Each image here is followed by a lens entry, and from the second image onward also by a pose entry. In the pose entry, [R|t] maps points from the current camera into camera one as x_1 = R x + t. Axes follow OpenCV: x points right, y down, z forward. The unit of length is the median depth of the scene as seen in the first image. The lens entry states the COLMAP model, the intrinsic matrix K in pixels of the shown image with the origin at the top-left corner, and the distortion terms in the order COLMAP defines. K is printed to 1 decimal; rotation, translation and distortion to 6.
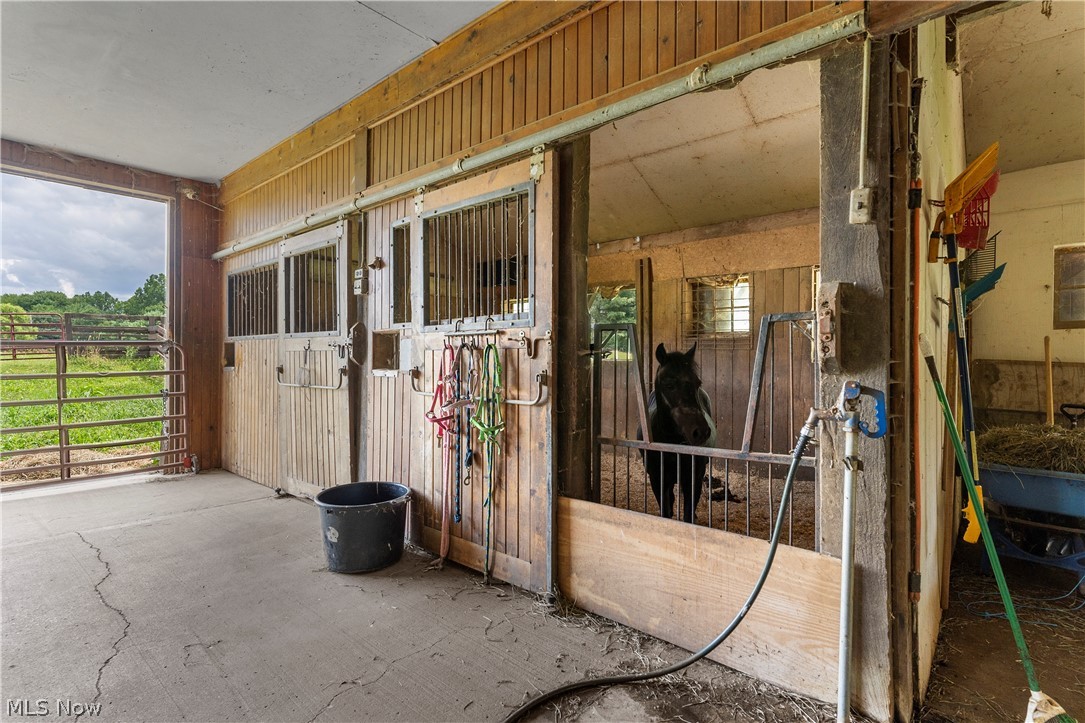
lens RADIAL K [[523.6, 0, 534.2], [0, 523.6, 352.1], [0, 0, 1]] dist [-0.001236, 0.000119]
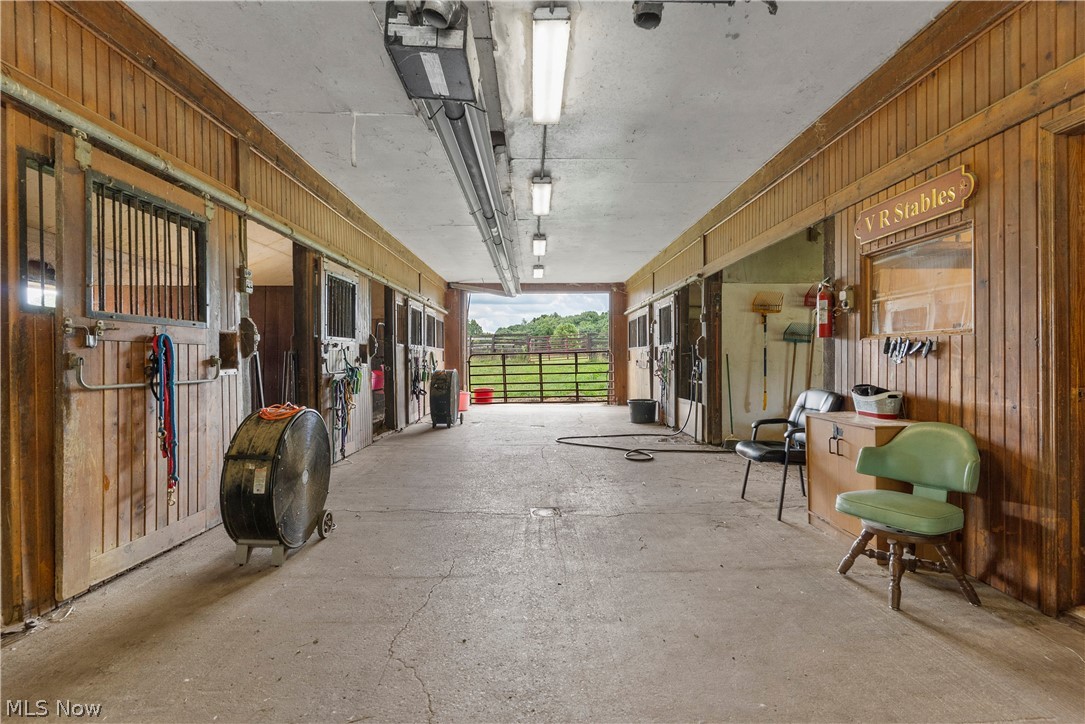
lens RADIAL K [[523.6, 0, 545.8], [0, 523.6, 360.6], [0, 0, 1]] dist [-0.001236, 0.000119]
pose [[0.675942, 0.012082, -0.736856, 1.274785], [-0.008495, 0.999927, 0.008603, 0.015557], [0.736906, 0.000445, 0.675996, -1.221127]]
